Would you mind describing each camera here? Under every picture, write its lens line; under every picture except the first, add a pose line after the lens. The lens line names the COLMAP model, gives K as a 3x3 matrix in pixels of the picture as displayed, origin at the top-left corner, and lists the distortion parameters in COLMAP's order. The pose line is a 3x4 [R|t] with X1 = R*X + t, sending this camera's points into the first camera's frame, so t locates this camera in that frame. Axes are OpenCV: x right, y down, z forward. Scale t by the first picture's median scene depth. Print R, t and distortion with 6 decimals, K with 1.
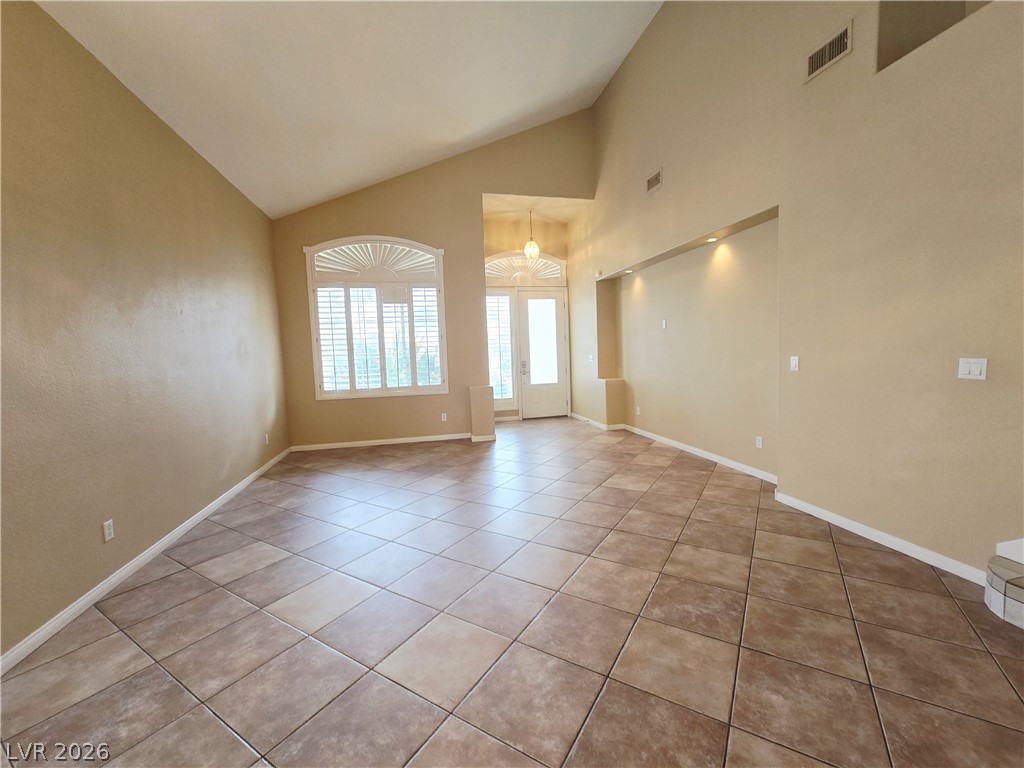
lens RADIAL K [[421.9, 0, 517.4], [0, 421.9, 381.0], [0, 0, 1]] dist [-0.001385, 0.001604]
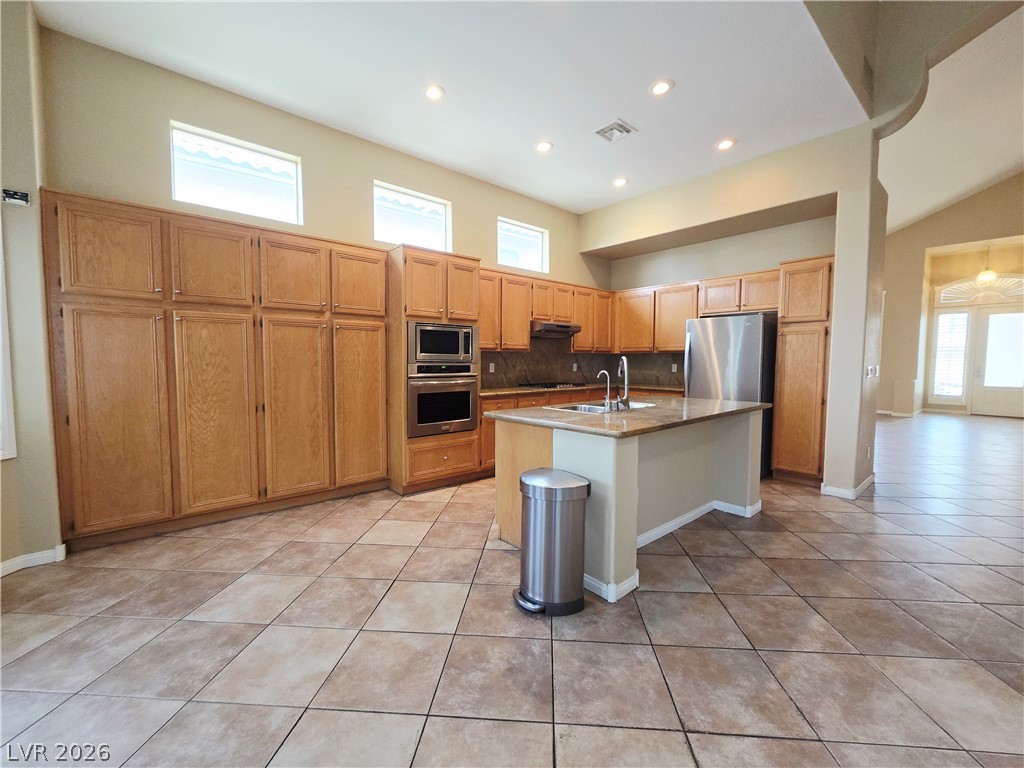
lens RADIAL K [[421.9, 0, 520.2], [0, 421.9, 384.8], [0, 0, 1]] dist [-0.001385, 0.001604]
pose [[0.469929, 0.089353, -0.878170, 0.593850], [-0.080591, 0.995051, 0.058119, 0.052370], [0.879017, 0.043461, 0.474805, -0.919567]]
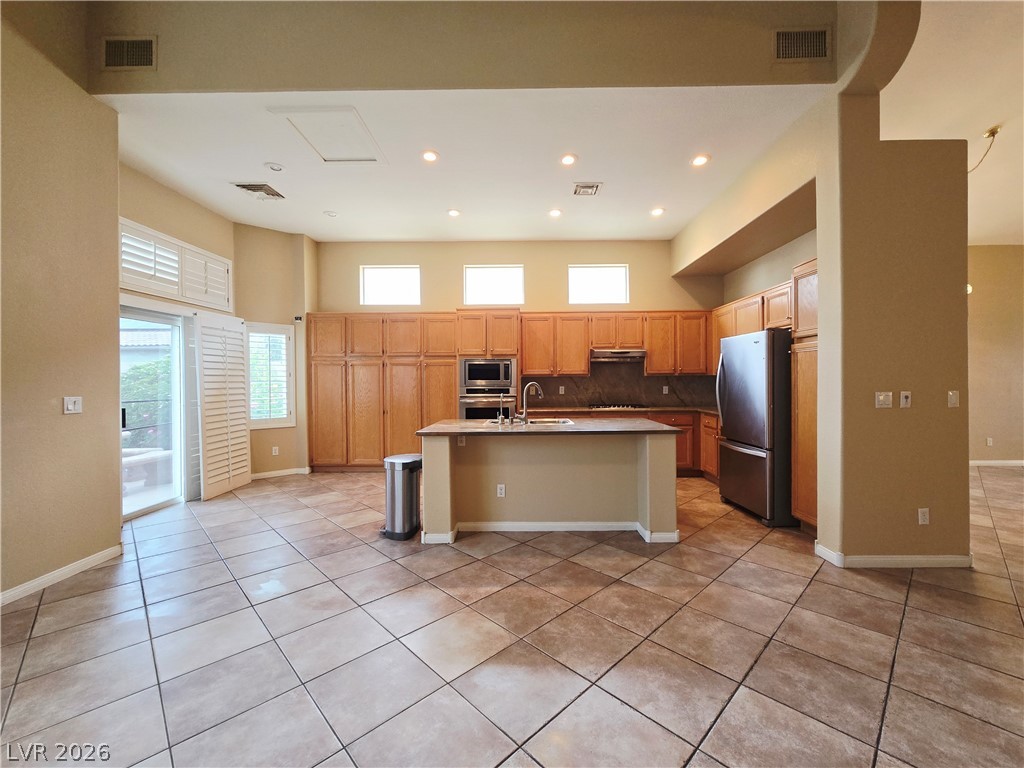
lens RADIAL K [[421.9, 0, 525.4], [0, 421.9, 386.7], [0, 0, 1]] dist [-0.001385, 0.001604]
pose [[-0.232296, 0.050598, -0.971328, 0.823999], [-0.052510, 0.996537, 0.064469, 0.004003], [0.971227, 0.065980, -0.228835, -0.436364]]
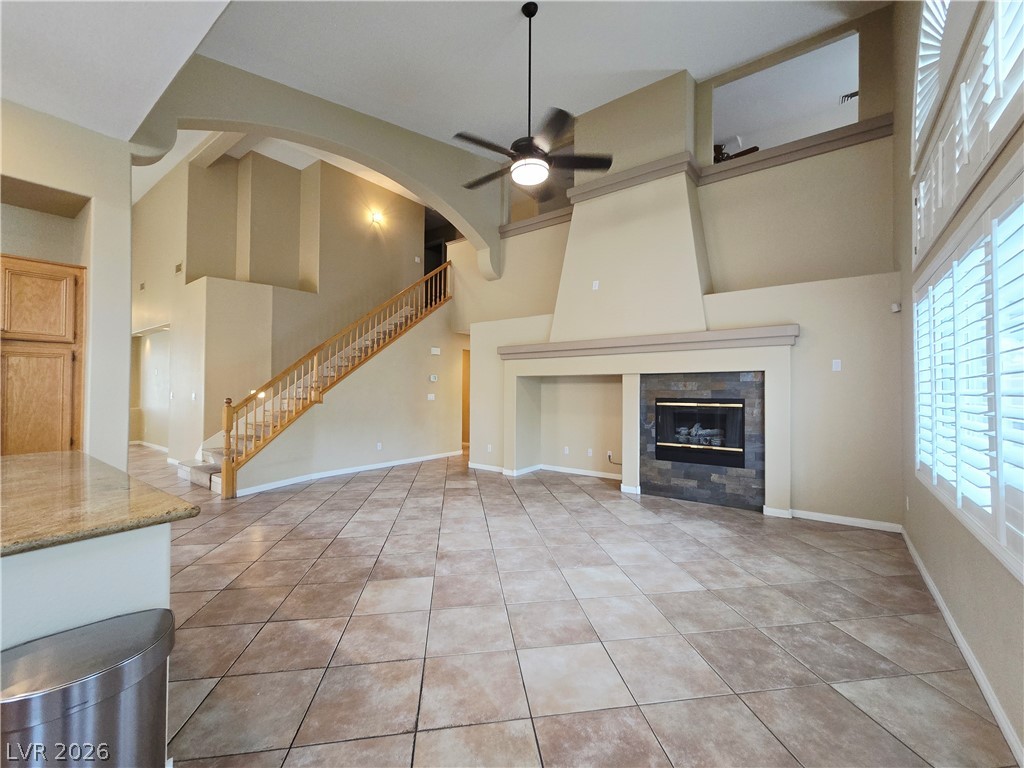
lens RADIAL K [[421.9, 0, 521.1], [0, 421.9, 382.8], [0, 0, 1]] dist [-0.001385, 0.001604]
pose [[0.760083, 0.046414, 0.648166, 0.323972], [0.015260, 0.995896, -0.089209, 0.060411], [-0.649646, 0.077697, 0.756256, -0.973706]]
